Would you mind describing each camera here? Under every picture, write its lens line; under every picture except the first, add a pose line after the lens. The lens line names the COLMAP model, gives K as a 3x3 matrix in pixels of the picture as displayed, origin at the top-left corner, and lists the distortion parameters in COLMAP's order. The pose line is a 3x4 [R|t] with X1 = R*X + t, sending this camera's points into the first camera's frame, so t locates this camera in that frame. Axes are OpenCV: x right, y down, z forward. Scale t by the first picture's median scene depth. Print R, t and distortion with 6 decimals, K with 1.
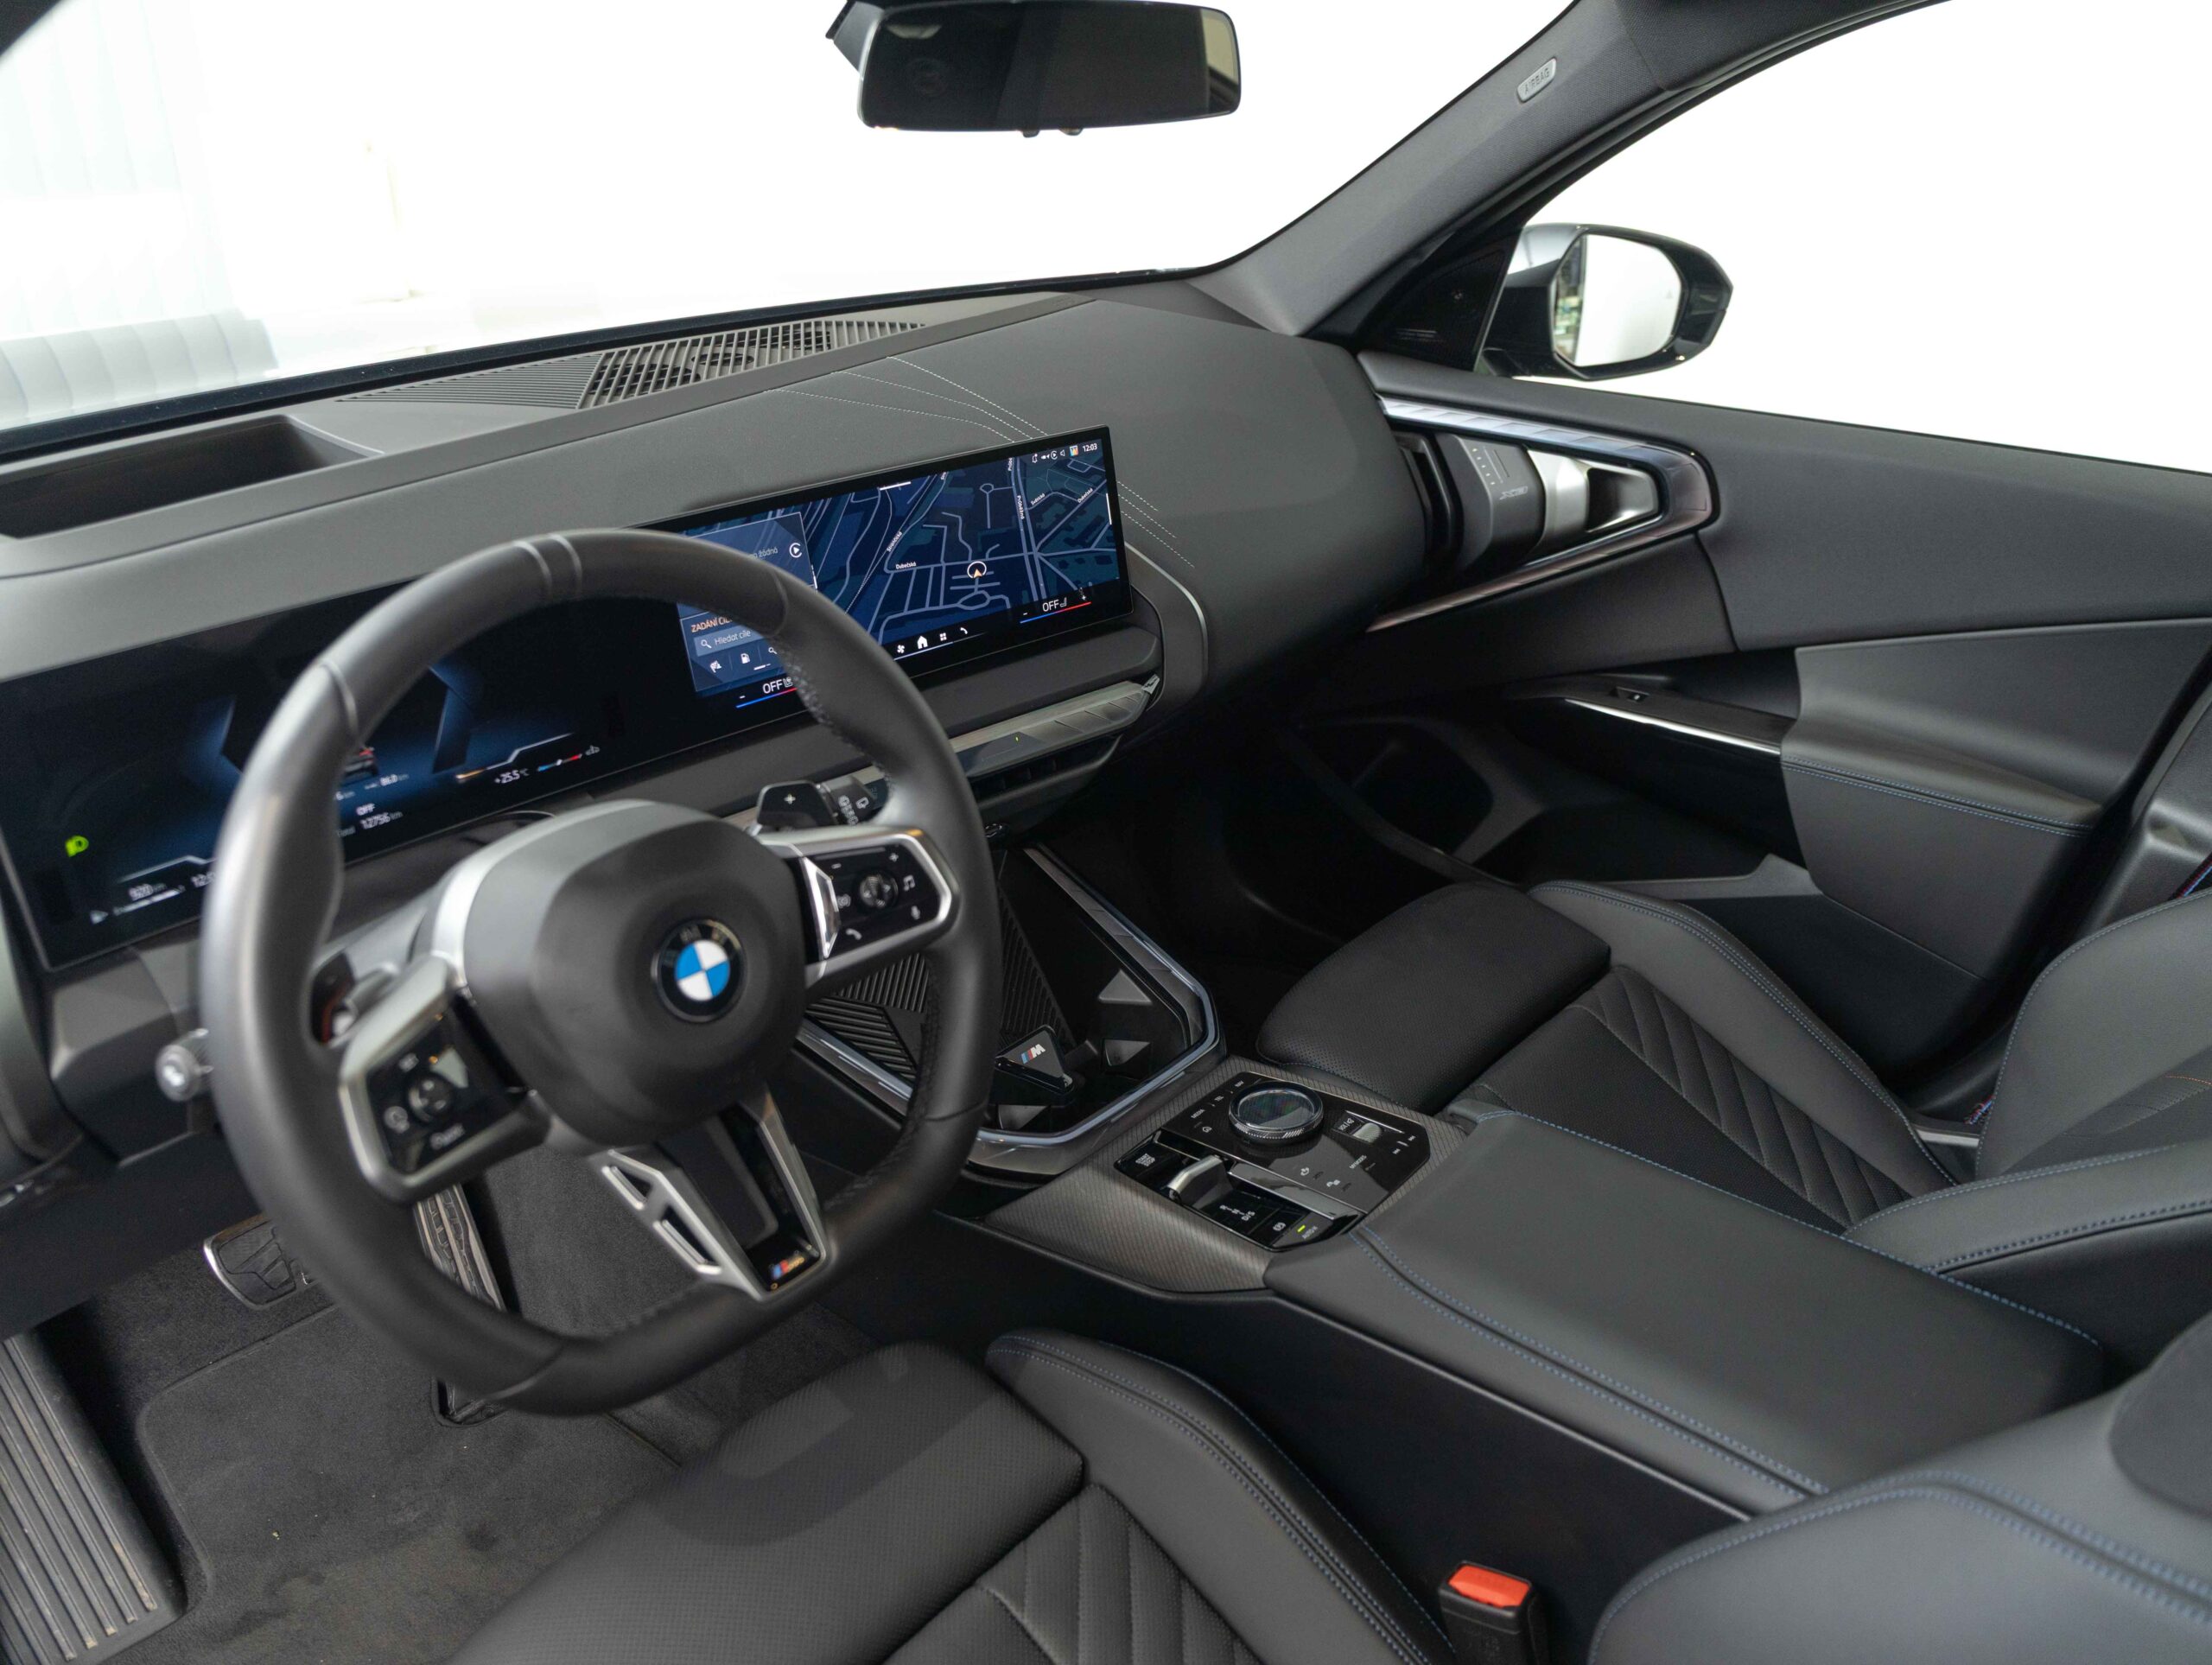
lens RADIAL K [[1492.1, 0, 1095.7], [0, 1492.1, 826.0], [0, 0, 1]] dist [-0.019948, -0.004795]
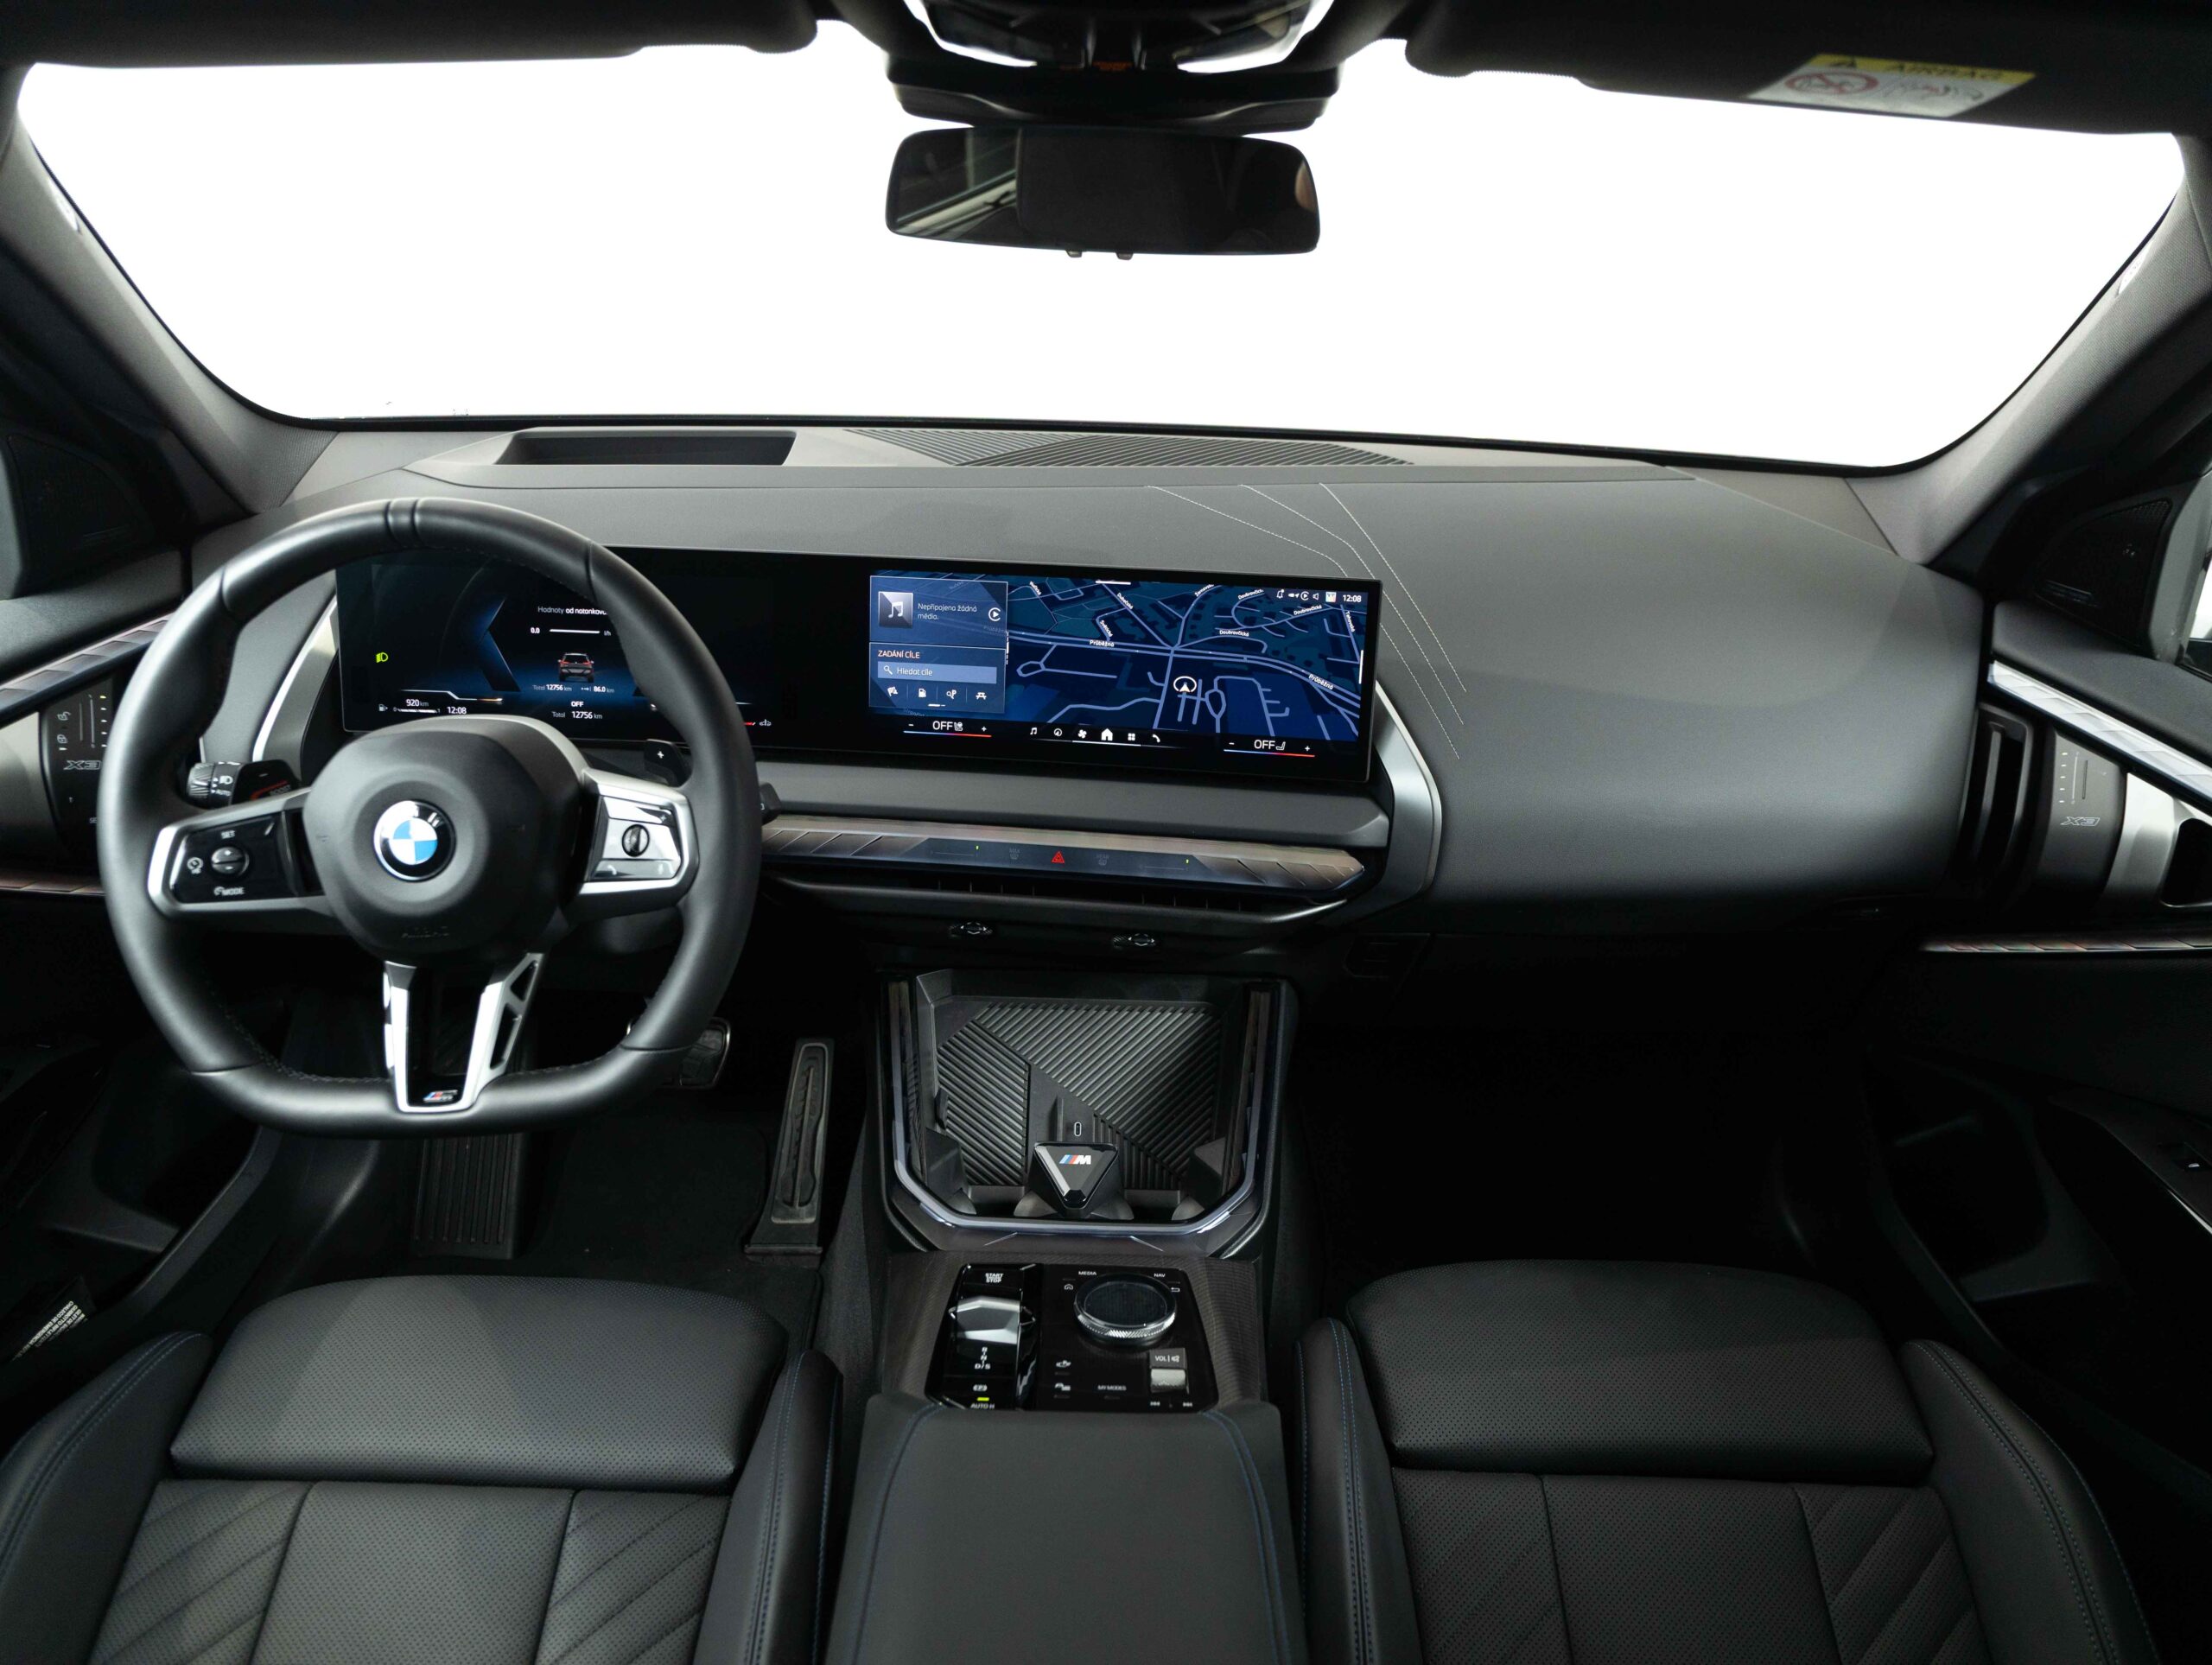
lens RADIAL K [[1492.1, 0, 1096.7], [0, 1492.1, 837.1], [0, 0, 1]] dist [-0.019948, -0.004795]
pose [[0.694255, 0.317839, -0.645746, 0.610041], [-0.366990, 0.928138, 0.062275, -0.128370], [0.619135, 0.193748, 0.761008, 0.242184]]
